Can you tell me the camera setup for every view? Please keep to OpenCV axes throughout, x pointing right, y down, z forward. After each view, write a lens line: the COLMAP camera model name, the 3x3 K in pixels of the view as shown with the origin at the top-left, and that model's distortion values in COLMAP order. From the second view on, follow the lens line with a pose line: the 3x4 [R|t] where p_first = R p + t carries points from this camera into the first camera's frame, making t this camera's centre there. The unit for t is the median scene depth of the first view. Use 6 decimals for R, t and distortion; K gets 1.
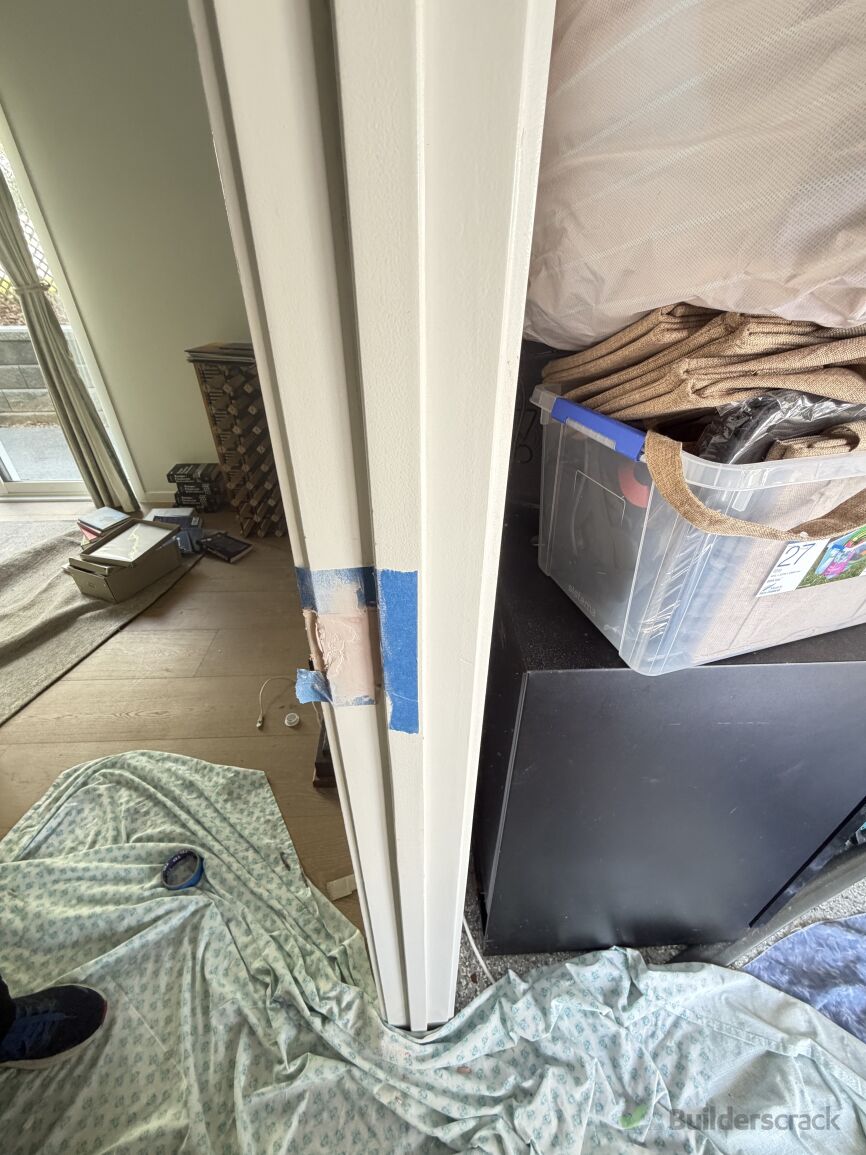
lens RADIAL K [[457.8, 0, 433.0], [0, 457.8, 575.5], [0, 0, 1]] dist [-0.000145, 0.000167]
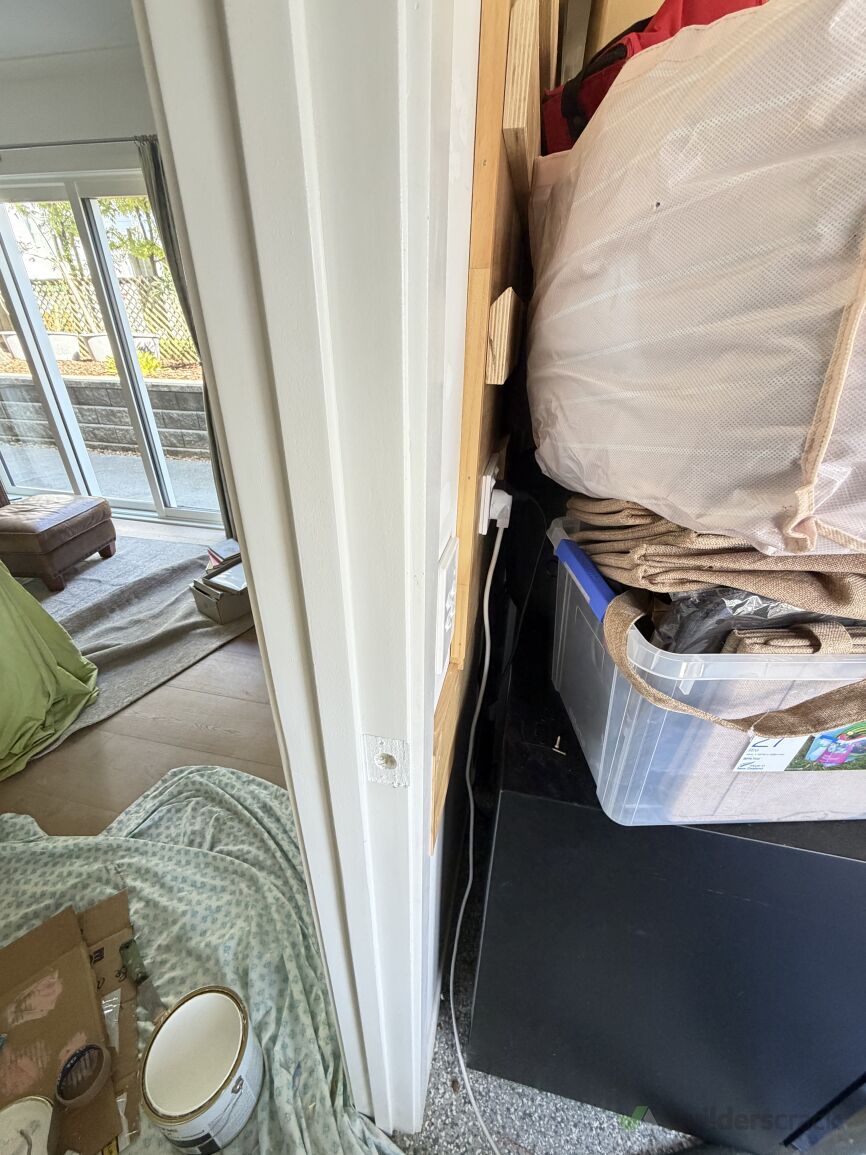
lens RADIAL K [[457.8, 0, 430.1], [0, 457.8, 576.3], [0, 0, 1]] dist [-0.000145, 0.000167]
pose [[0.967139, 0.128718, -0.219258, 0.112574], [-0.149972, 0.985187, -0.083156, -0.084771], [0.205307, 0.113307, 0.972117, -0.057623]]
